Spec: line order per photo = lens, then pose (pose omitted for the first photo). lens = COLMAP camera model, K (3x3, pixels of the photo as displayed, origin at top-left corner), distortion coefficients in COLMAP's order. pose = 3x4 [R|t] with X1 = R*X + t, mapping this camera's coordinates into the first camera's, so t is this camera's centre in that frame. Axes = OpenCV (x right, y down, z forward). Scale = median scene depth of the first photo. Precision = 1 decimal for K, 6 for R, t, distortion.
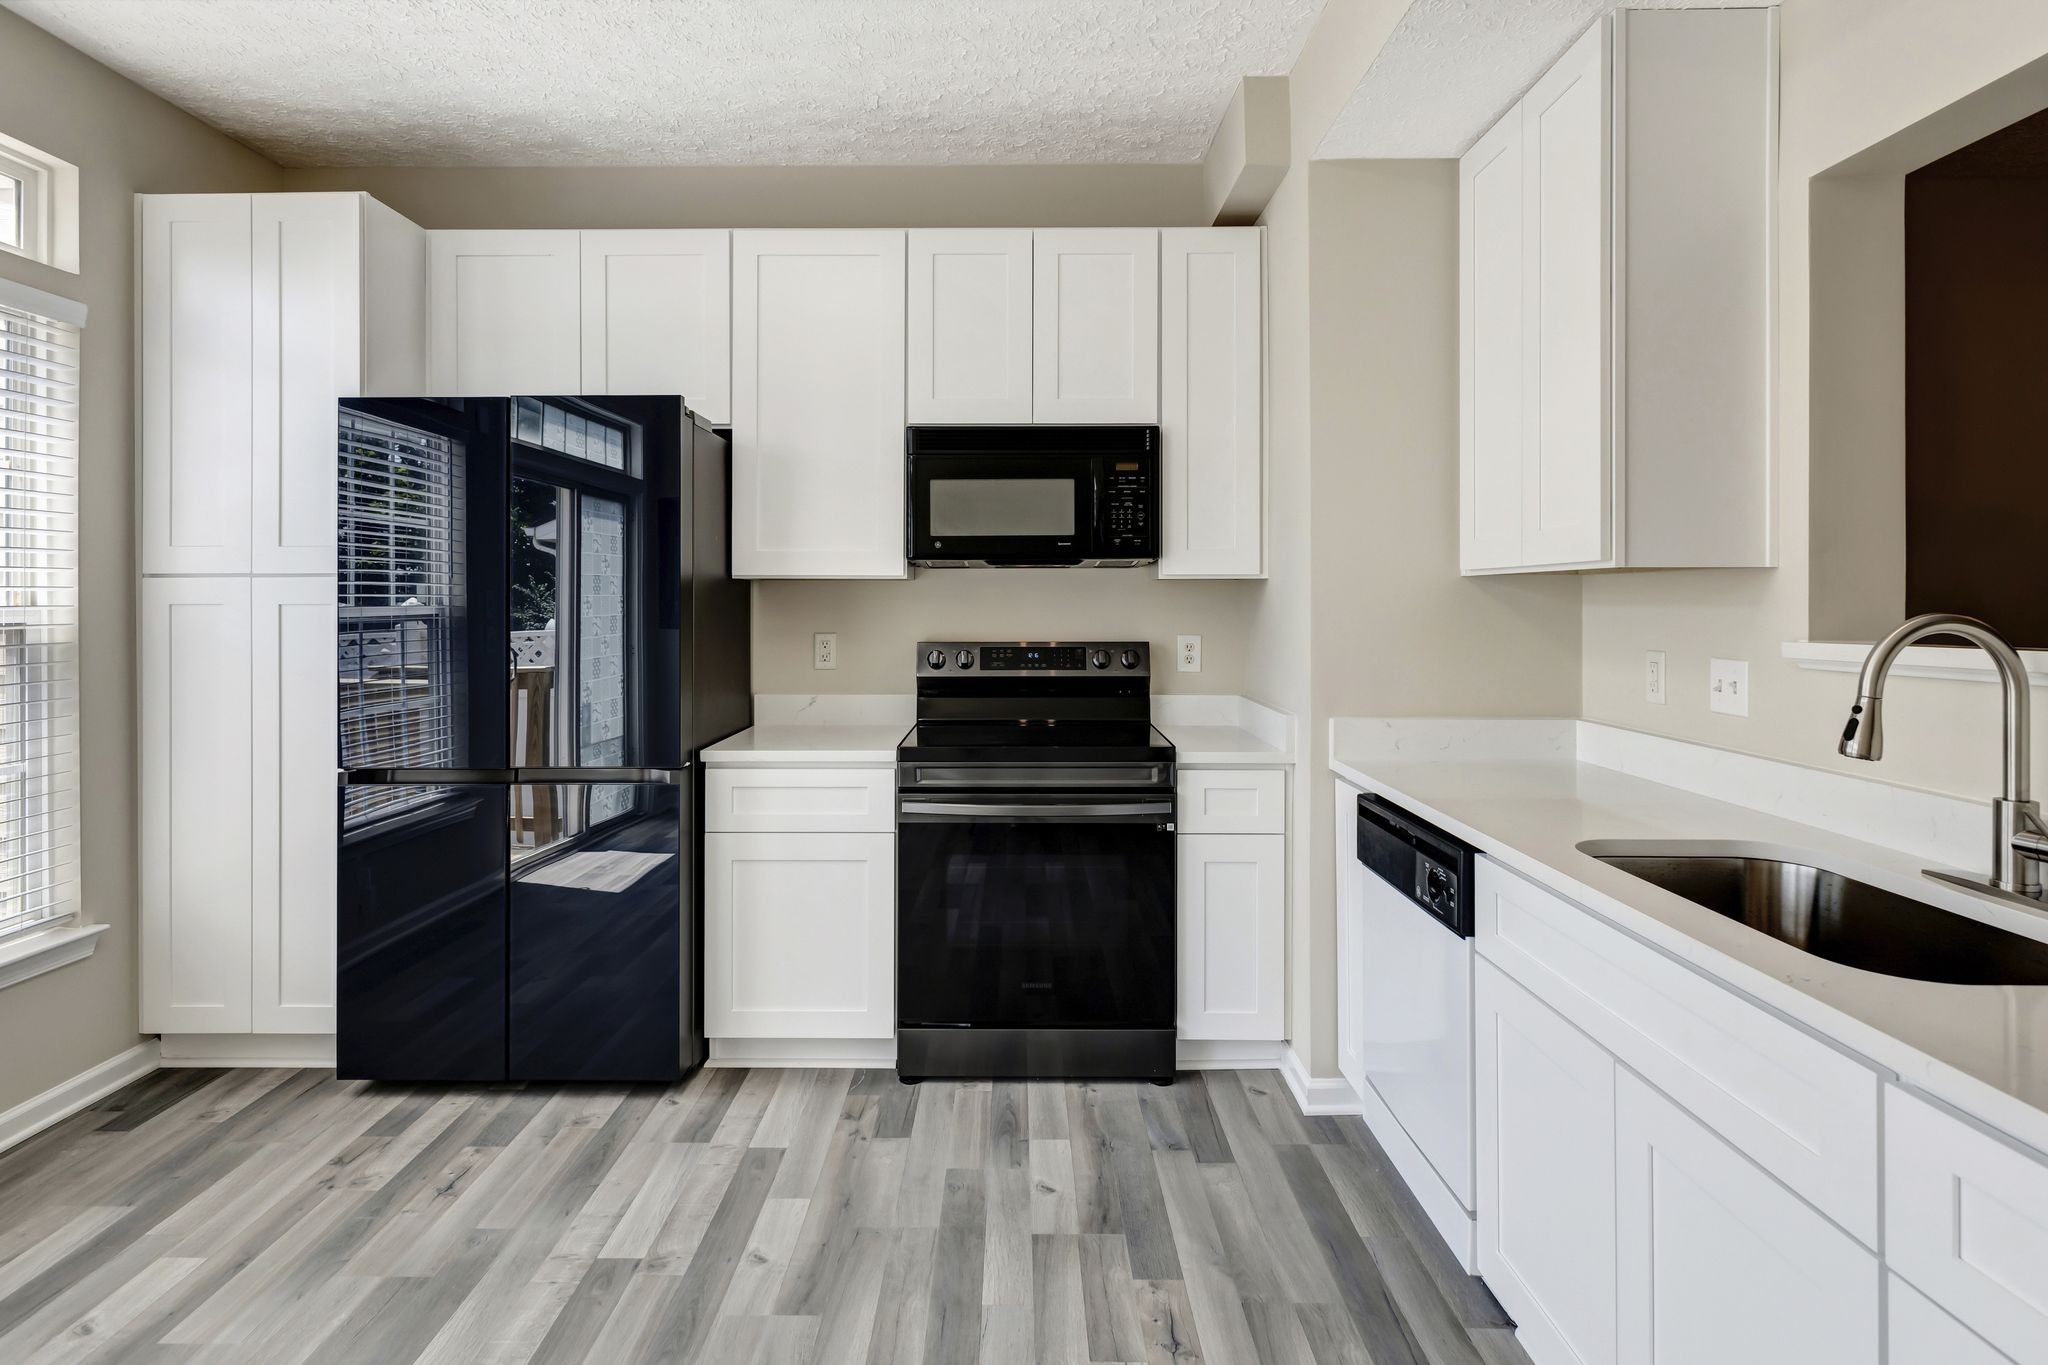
lens RADIAL K [[1090.7, 0, 1034.8], [0, 1090.7, 601.2], [0, 0, 1]] dist [0.005309, 0.001227]
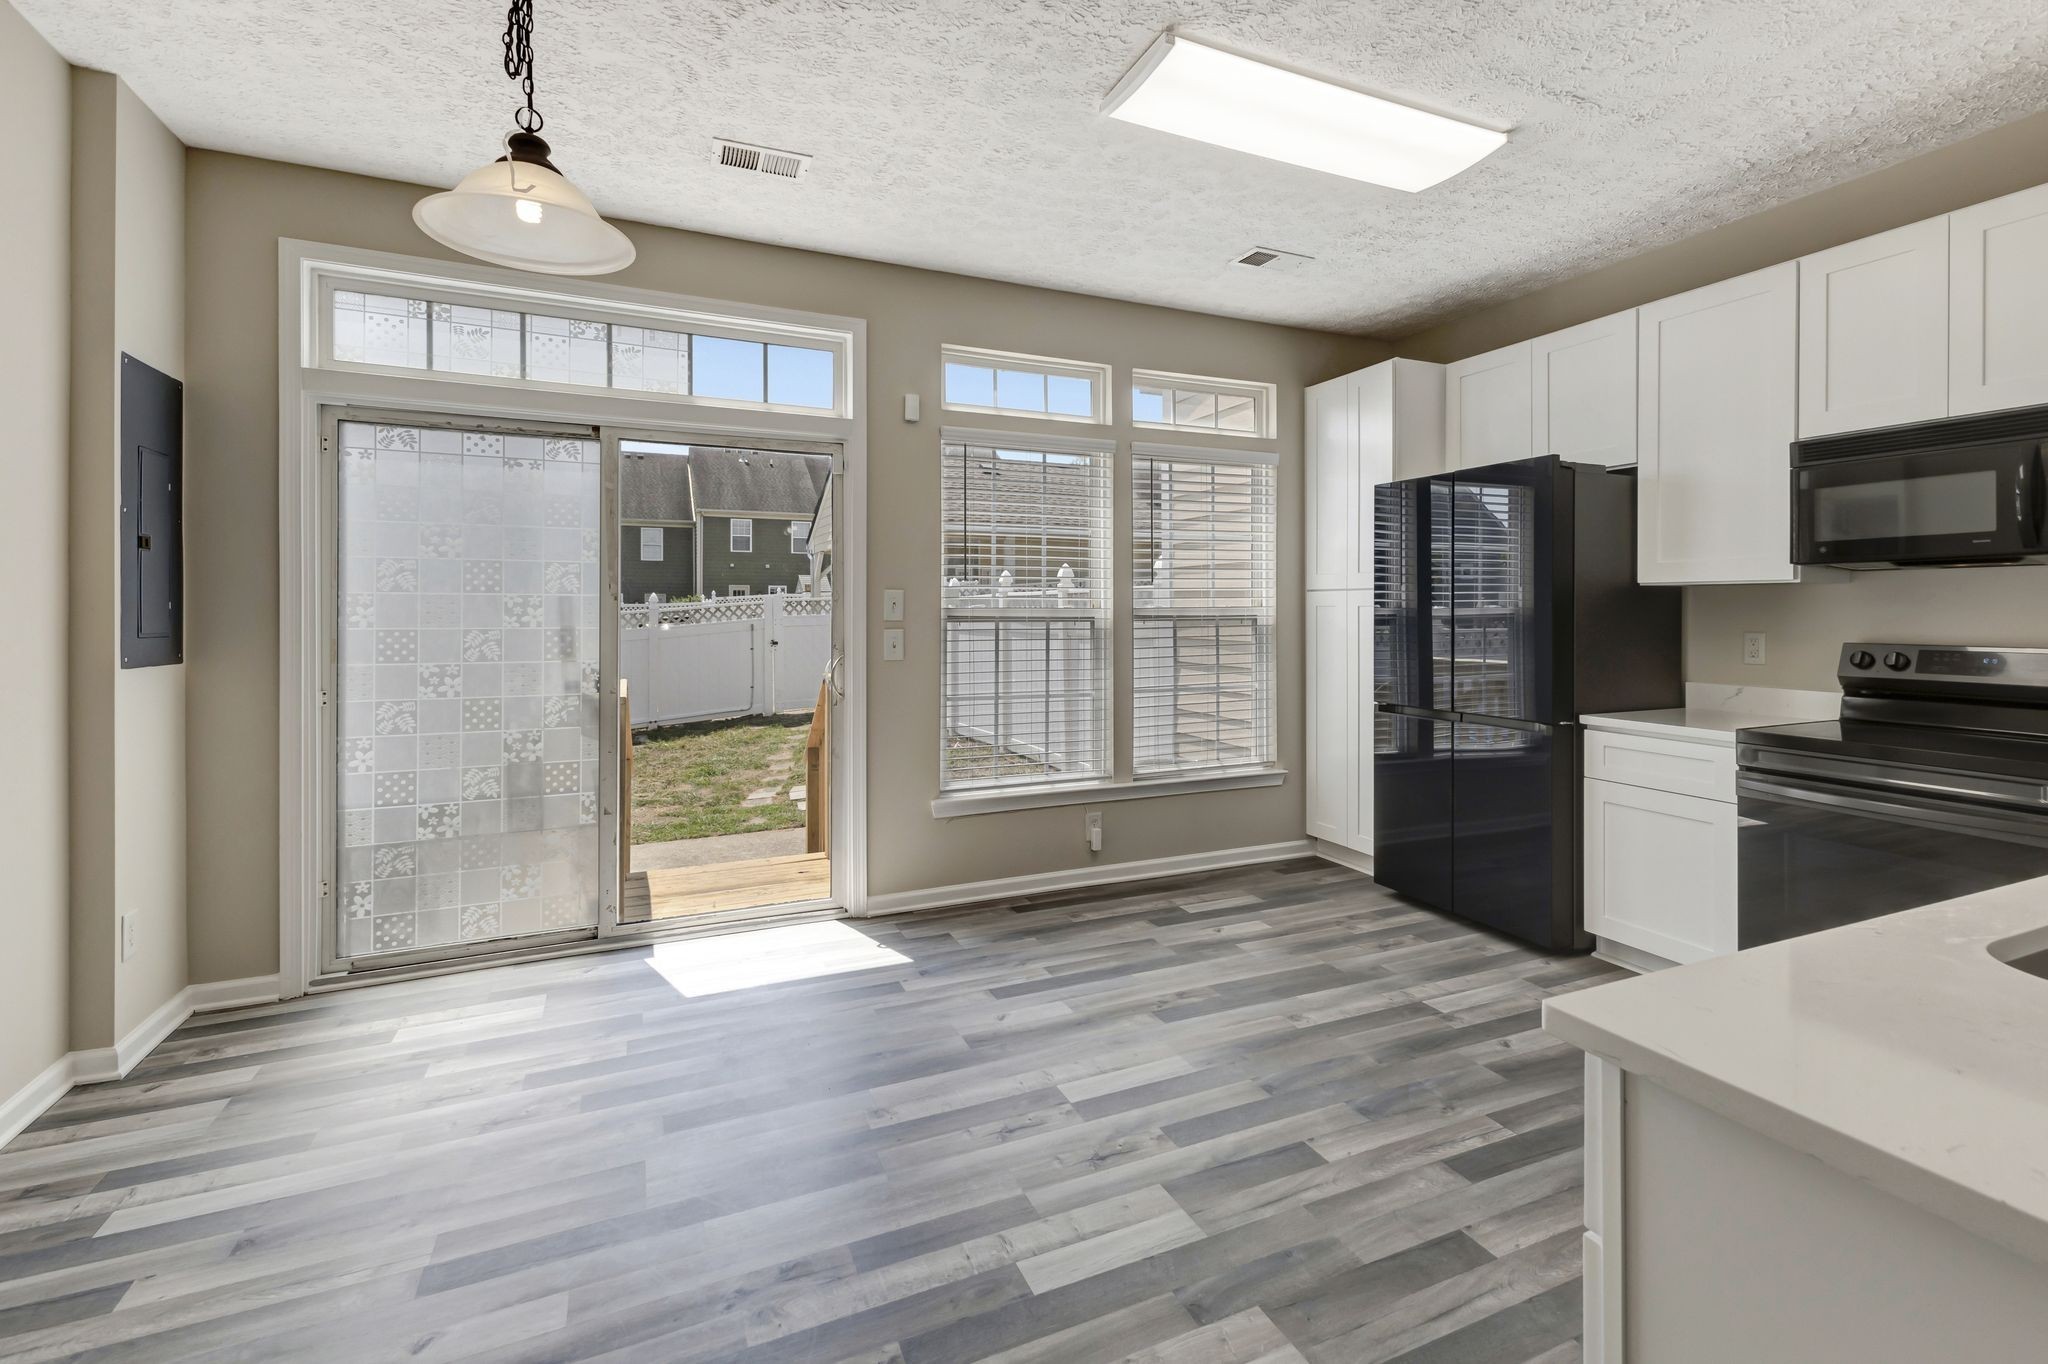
lens RADIAL K [[924.0, 0, 1046.6], [0, 924.0, 612.4], [0, 0, 1]] dist [0.003936, 0.000099]
pose [[0.405488, 0.005430, -0.914084, 0.474698], [0.001324, 0.999978, 0.006528, 0.002747], [0.914099, -0.003857, 0.405472, -0.058141]]
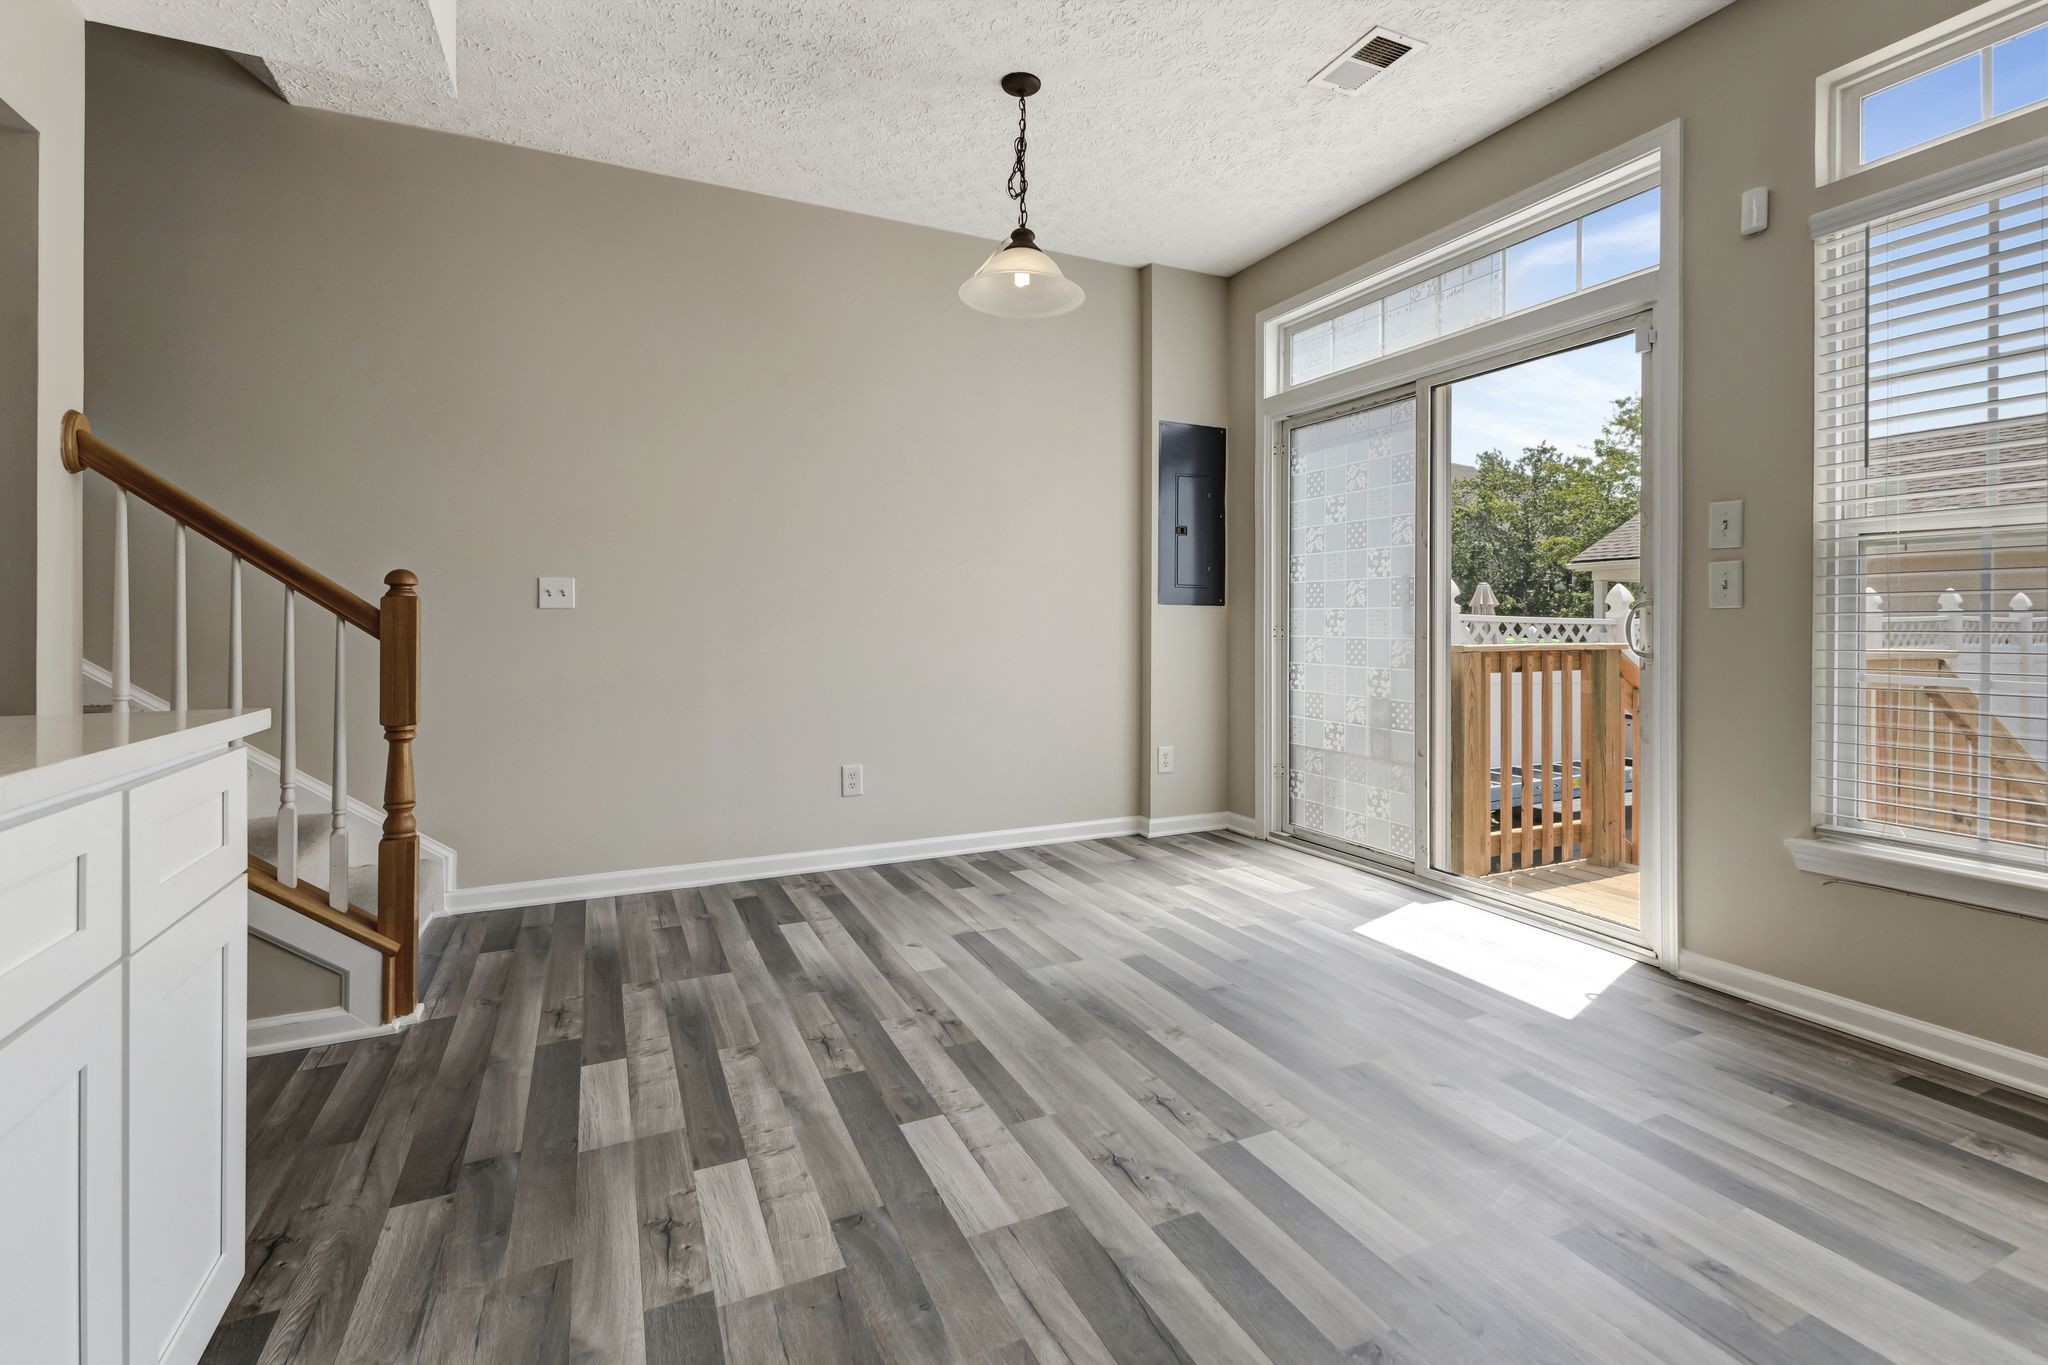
lens RADIAL K [[924.0, 0, 1080.3], [0, 924.0, 633.0], [0, 0, 1]] dist [0.003936, 0.000099]
pose [[-0.892471, 0.009309, -0.451008, 0.115416], [0.004455, 0.999920, 0.011823, 0.089285], [0.451082, 0.008542, -0.892442, 0.789722]]
